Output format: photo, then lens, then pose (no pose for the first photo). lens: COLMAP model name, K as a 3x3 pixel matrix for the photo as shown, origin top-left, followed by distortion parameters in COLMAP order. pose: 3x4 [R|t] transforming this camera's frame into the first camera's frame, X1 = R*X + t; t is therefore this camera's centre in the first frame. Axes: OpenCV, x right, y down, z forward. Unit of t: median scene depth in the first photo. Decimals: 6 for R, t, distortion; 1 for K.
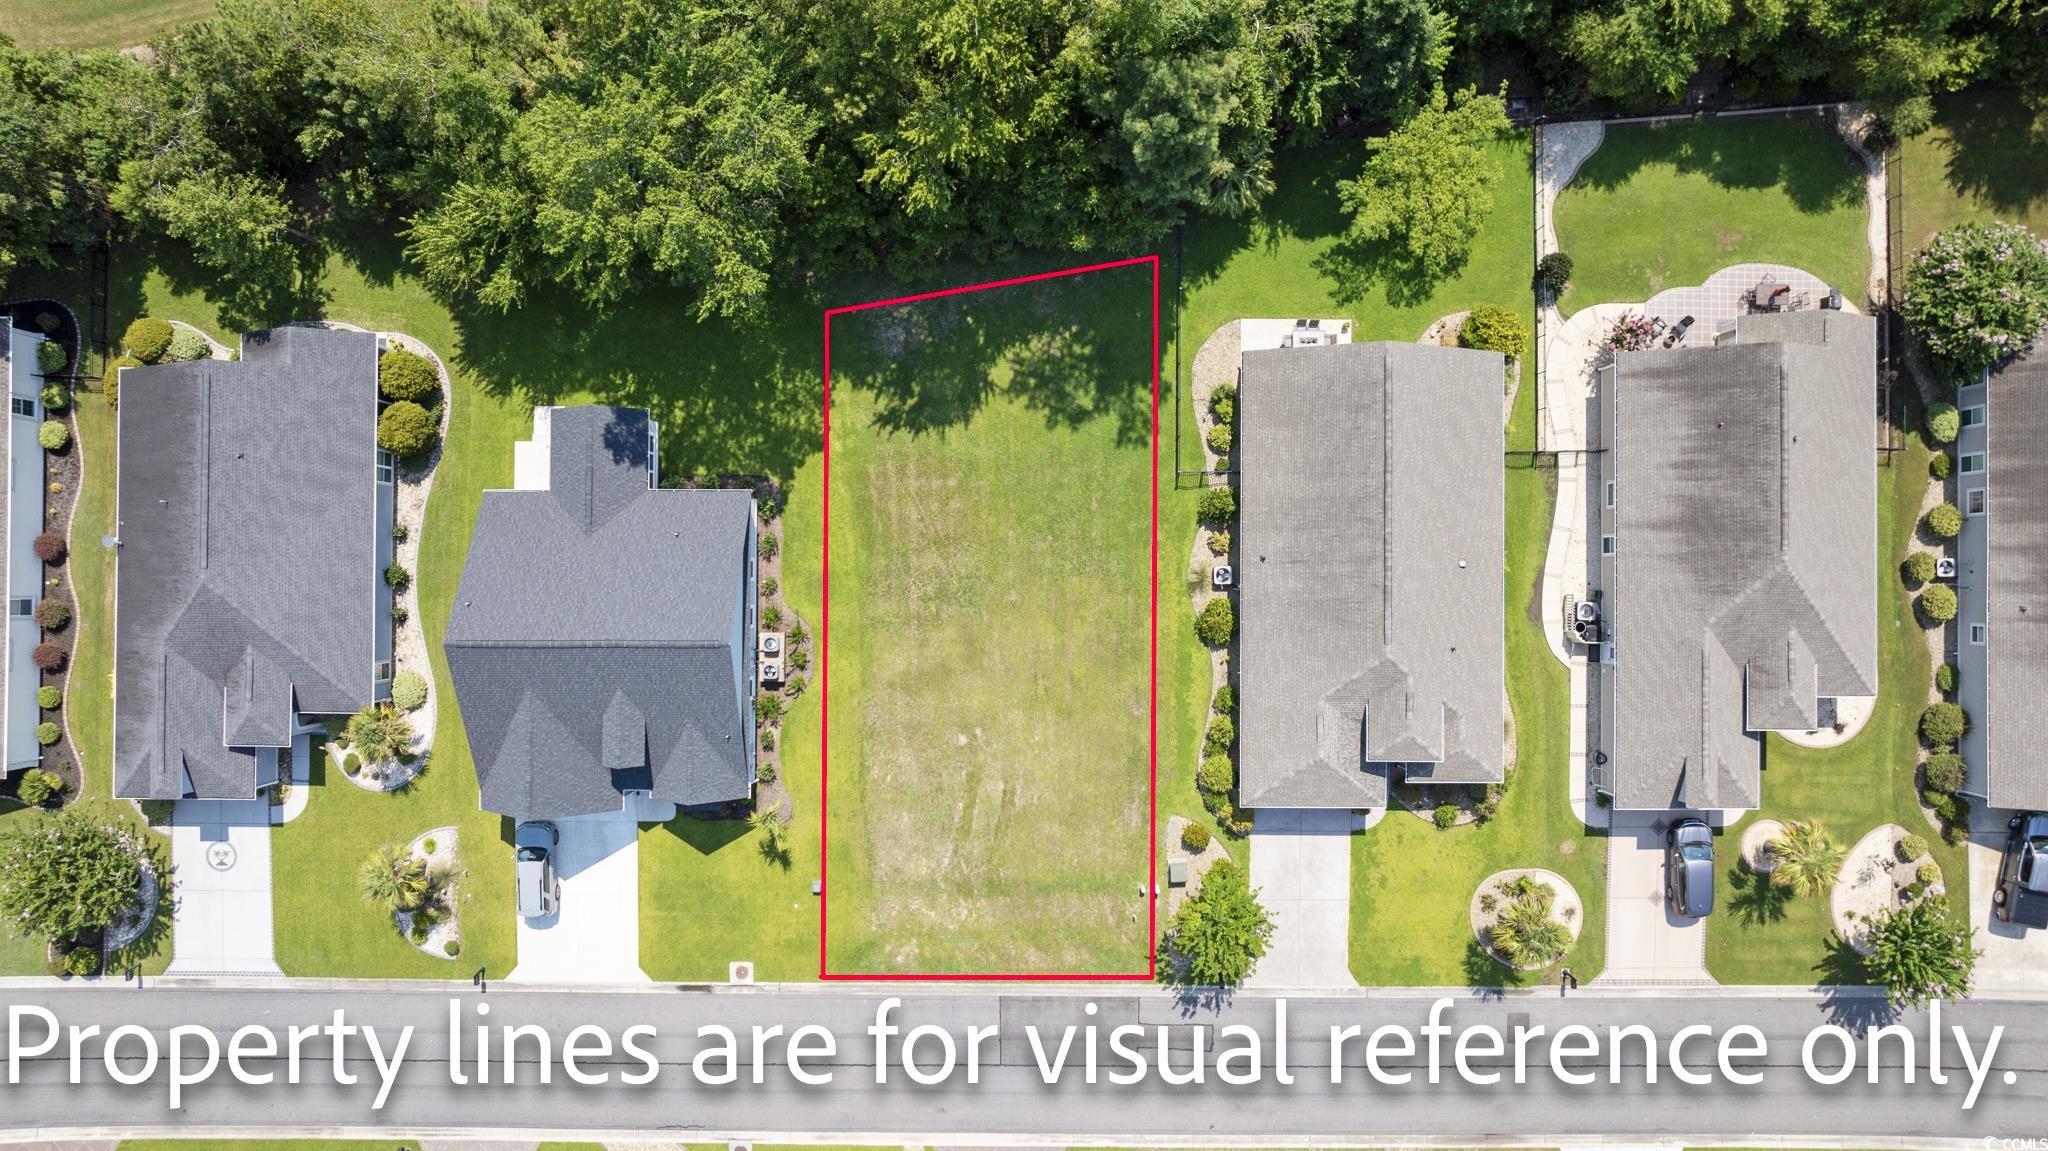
lens RADIAL K [[1449.4, 0, 1026.6], [0, 1449.4, 569.6], [0, 0, 1]] dist [-0.025121, 0.007517]
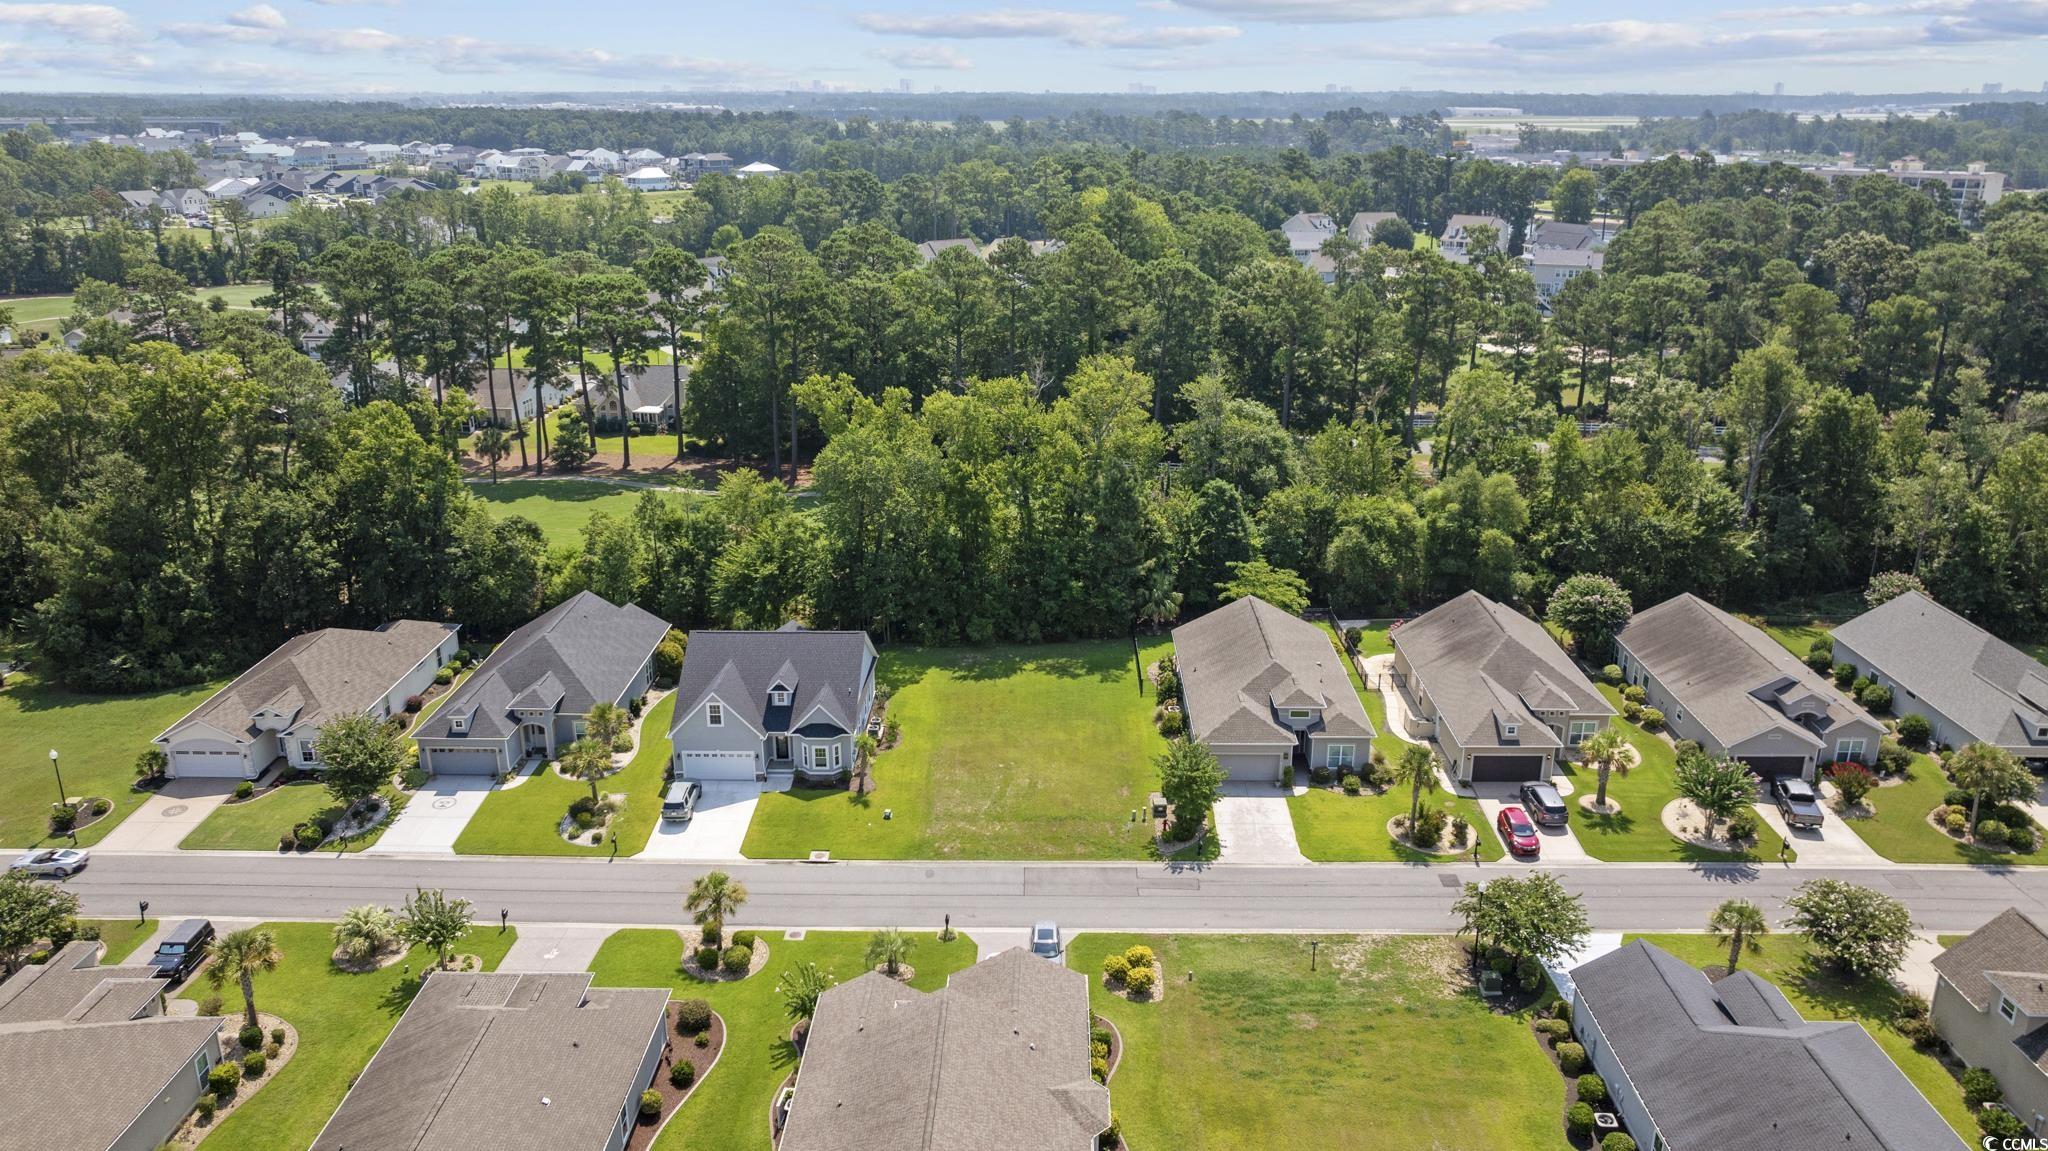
lens RADIAL K [[1449.4, 0, 1021.5], [0, 1449.4, 574.1], [0, 0, 1]] dist [-0.025121, 0.007517]
pose [[0.999912, 0.003522, -0.012755, -0.005918], [-0.013208, 0.324237, -0.945884, 1.404595], [0.000804, 0.945969, 0.324255, 0.364032]]
